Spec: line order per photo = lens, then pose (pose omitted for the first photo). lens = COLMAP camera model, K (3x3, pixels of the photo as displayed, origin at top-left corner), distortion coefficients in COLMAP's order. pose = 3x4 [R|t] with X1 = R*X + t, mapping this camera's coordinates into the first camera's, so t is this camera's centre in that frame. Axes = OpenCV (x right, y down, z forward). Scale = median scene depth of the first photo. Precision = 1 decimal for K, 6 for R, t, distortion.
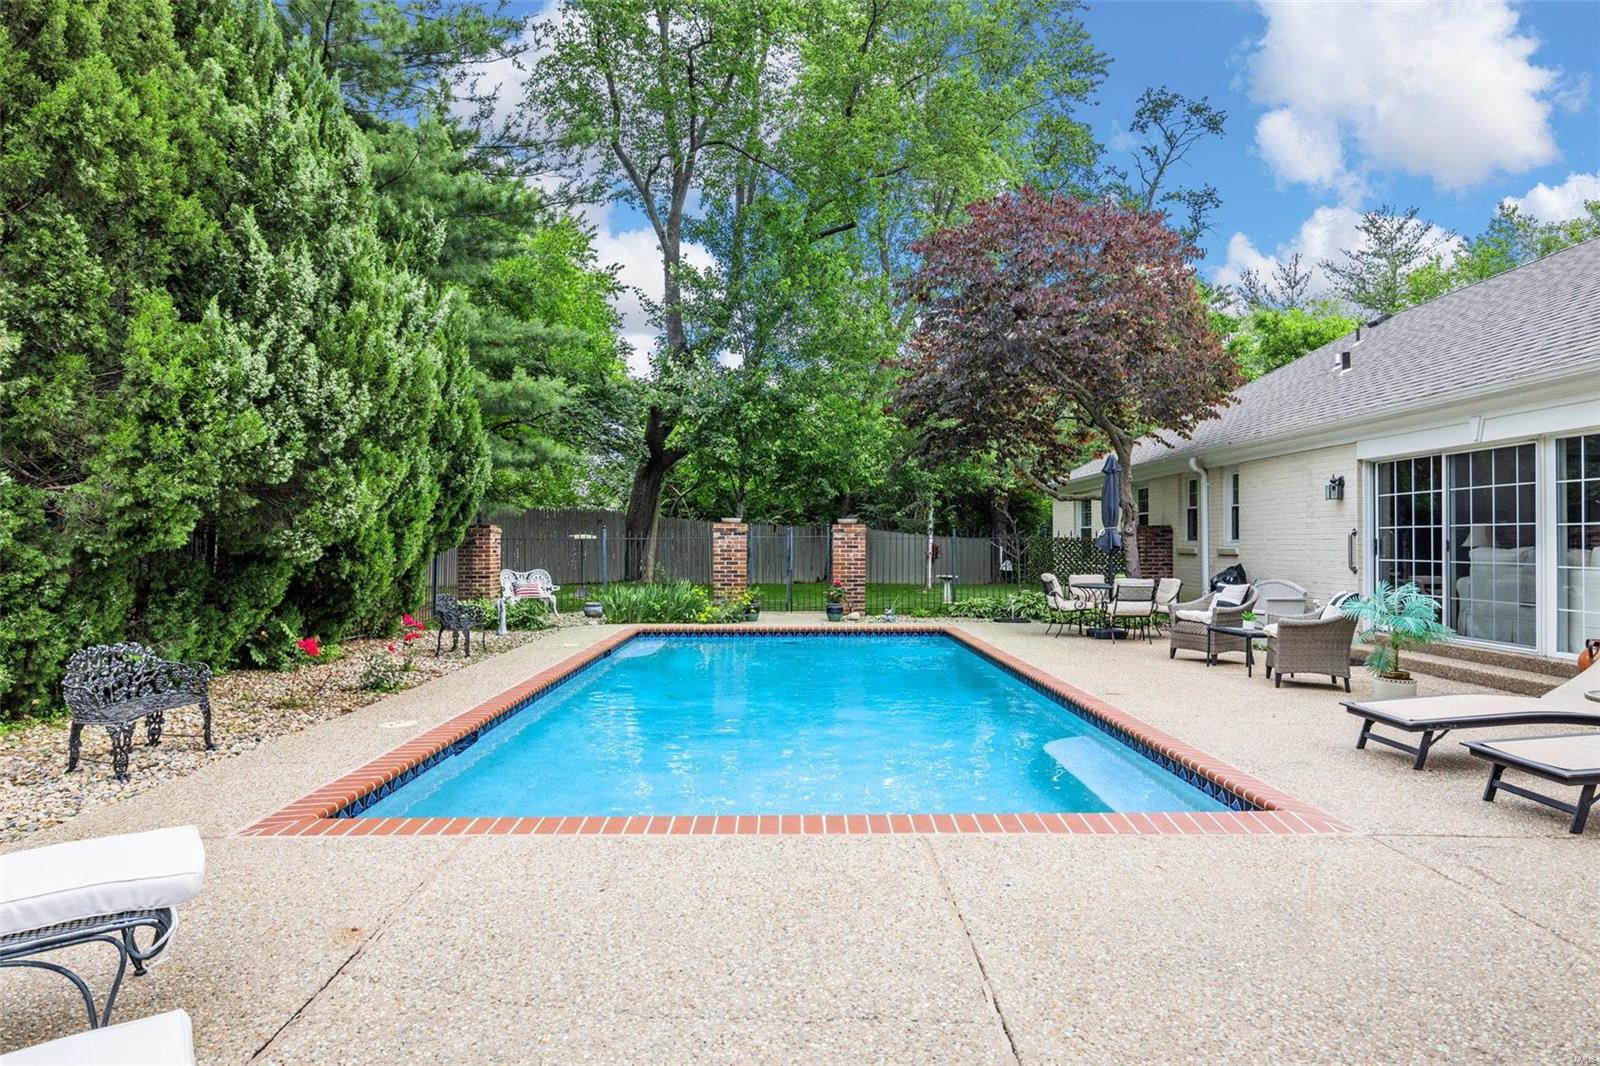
lens RADIAL K [[879.1, 0, 798.0], [0, 879.1, 533.0], [0, 0, 1]] dist [-0.003556, -0.000100]
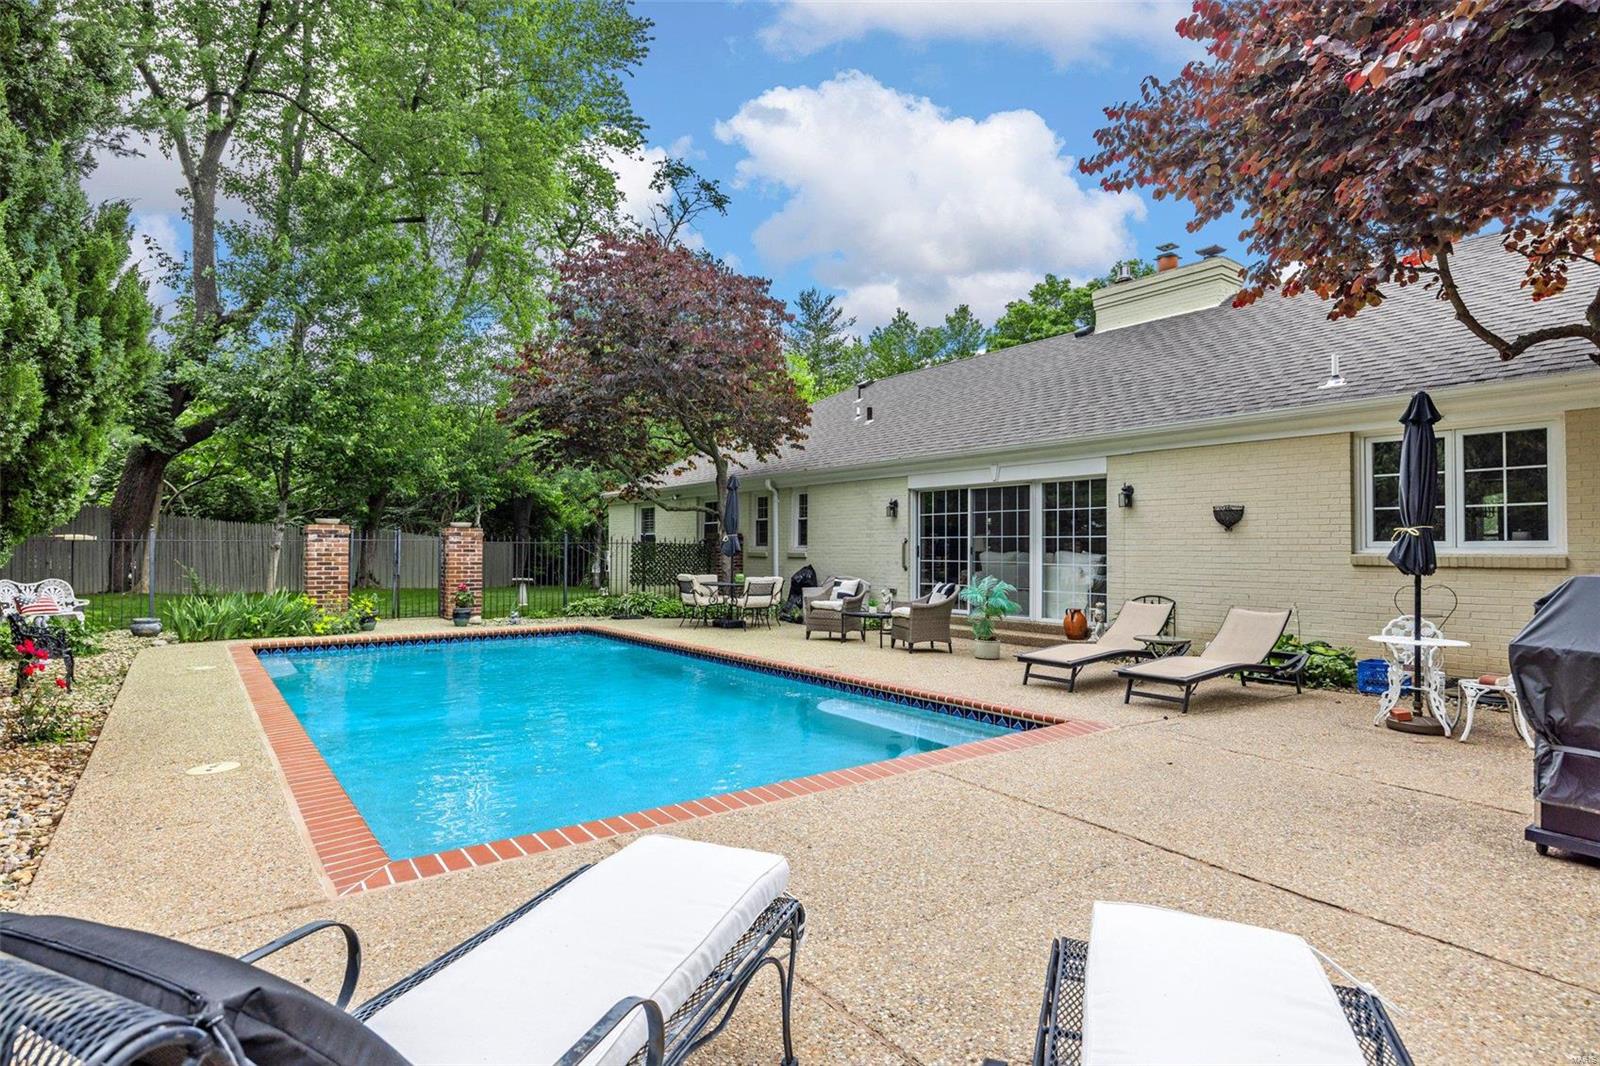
lens RADIAL K [[827.7, 0, 801.0], [0, 827.7, 536.8], [0, 0, 1]] dist [-0.011731, 0.000967]
pose [[0.809429, 0.011038, 0.587114, -0.274957], [-0.010306, 0.999936, -0.004592, 0.000623], [-0.587127, -0.002334, 0.809491, 0.038868]]
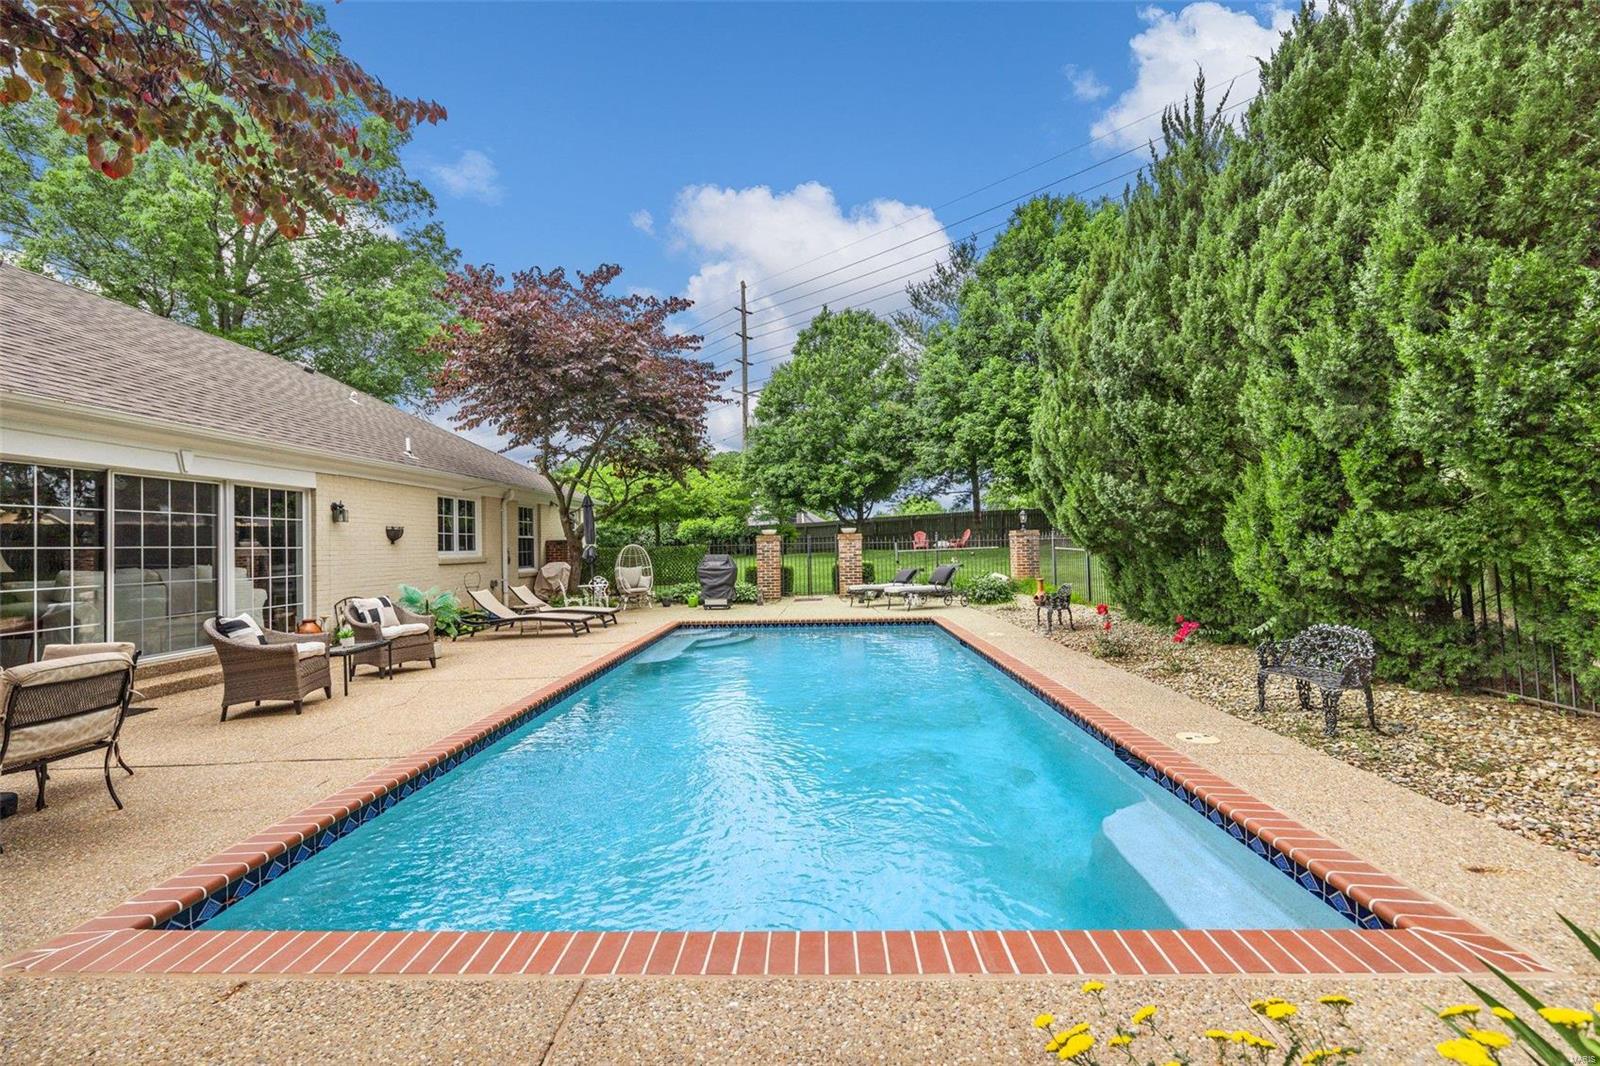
lens RADIAL K [[644.5, 0, 810.7], [0, 644.5, 534.0], [0, 0, 1]] dist [-0.005424, 0.000146]
pose [[-0.999588, 0.007564, 0.027690, -0.039653], [0.006844, 0.999639, -0.025992, -0.000076], [-0.027877, -0.025791, -0.999279, 1.507712]]
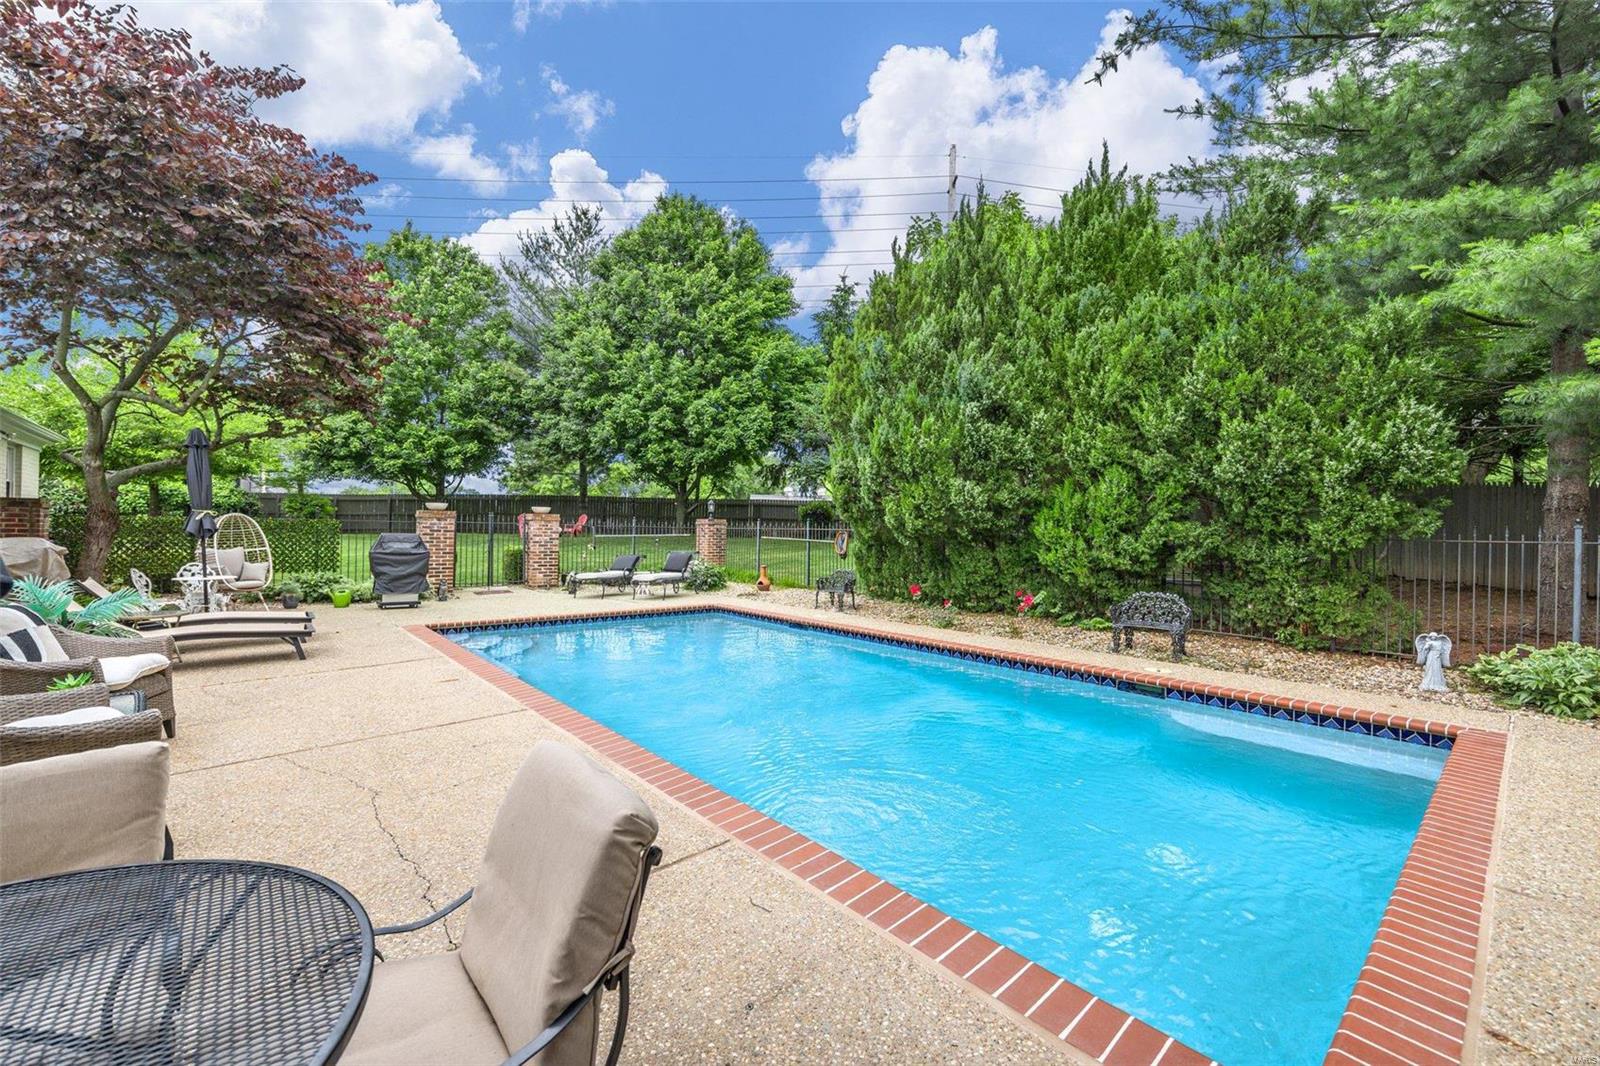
lens RADIAL K [[644.5, 0, 813.6], [0, 644.5, 539.3], [0, 0, 1]] dist [-0.005424, 0.000146]
pose [[-0.748014, -0.017137, -0.663462, 0.387693], [-0.019856, 0.999797, -0.003439, 0.006516], [0.663386, 0.010601, -0.748202, 1.318739]]
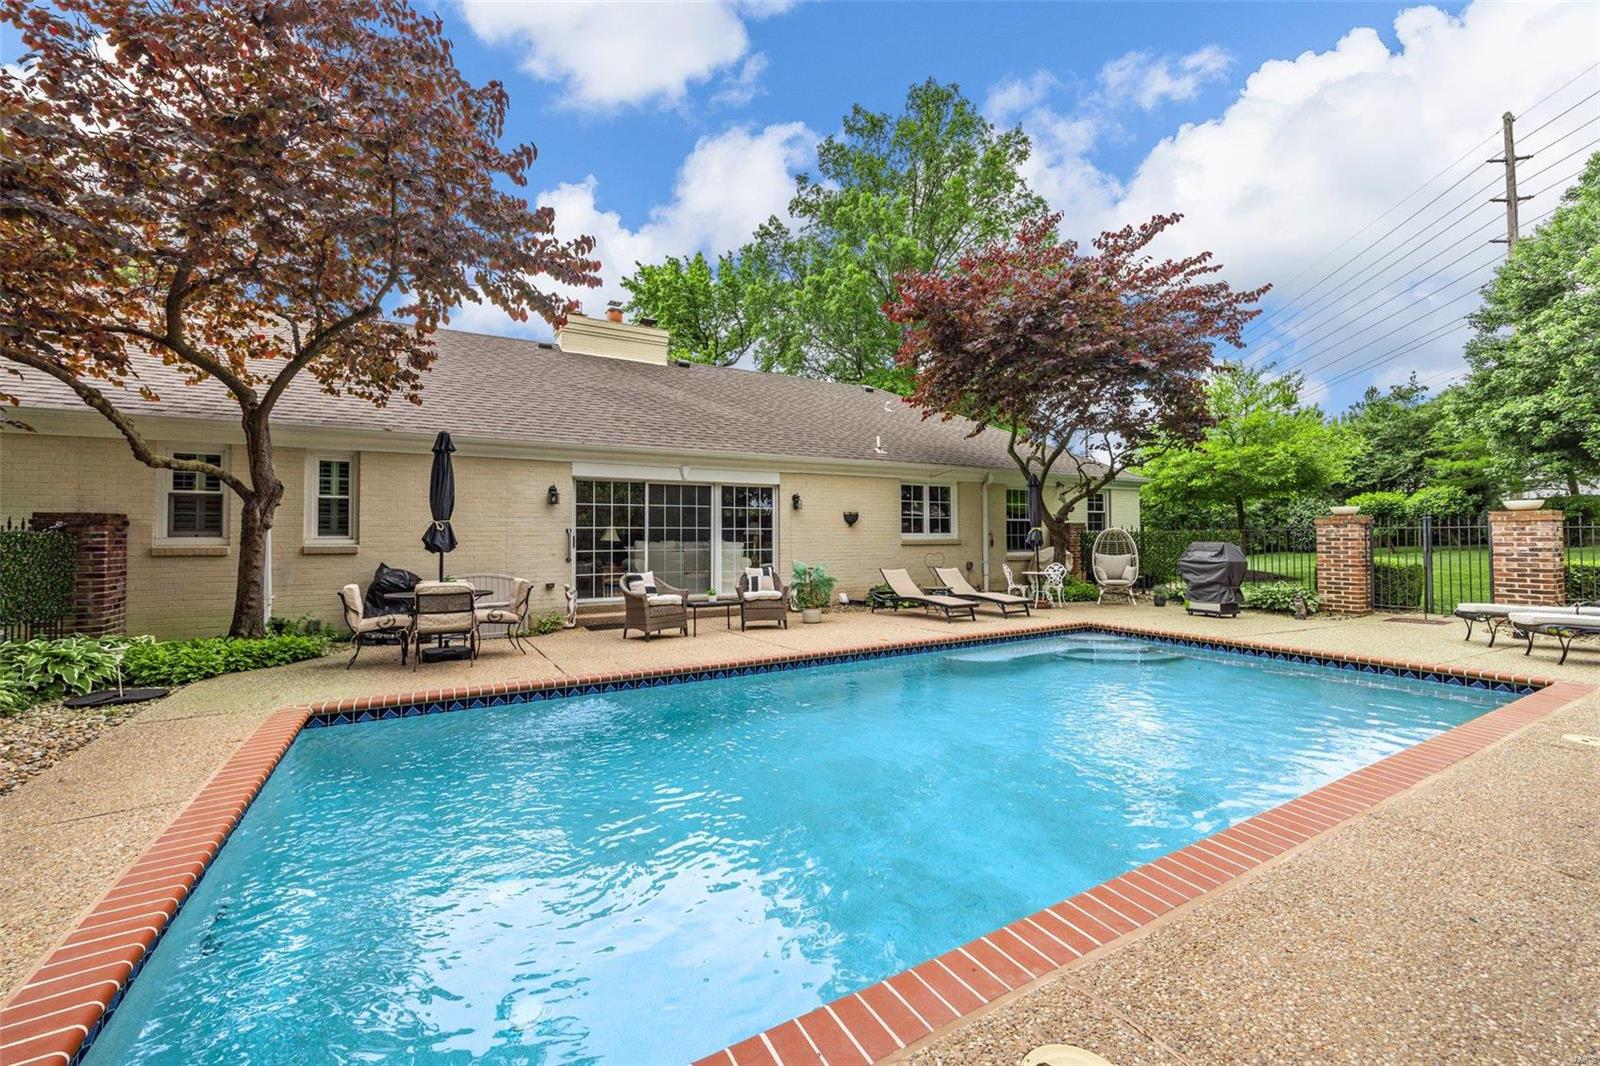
lens RADIAL K [[644.5, 0, 784.3], [0, 644.5, 526.0], [0, 0, 1]] dist [-0.005424, 0.000146]
pose [[-0.478436, 0.004516, 0.878111, -0.374535], [-0.010039, 0.999893, -0.010612, -0.001697], [-0.878065, -0.013892, -0.478339, 1.207788]]
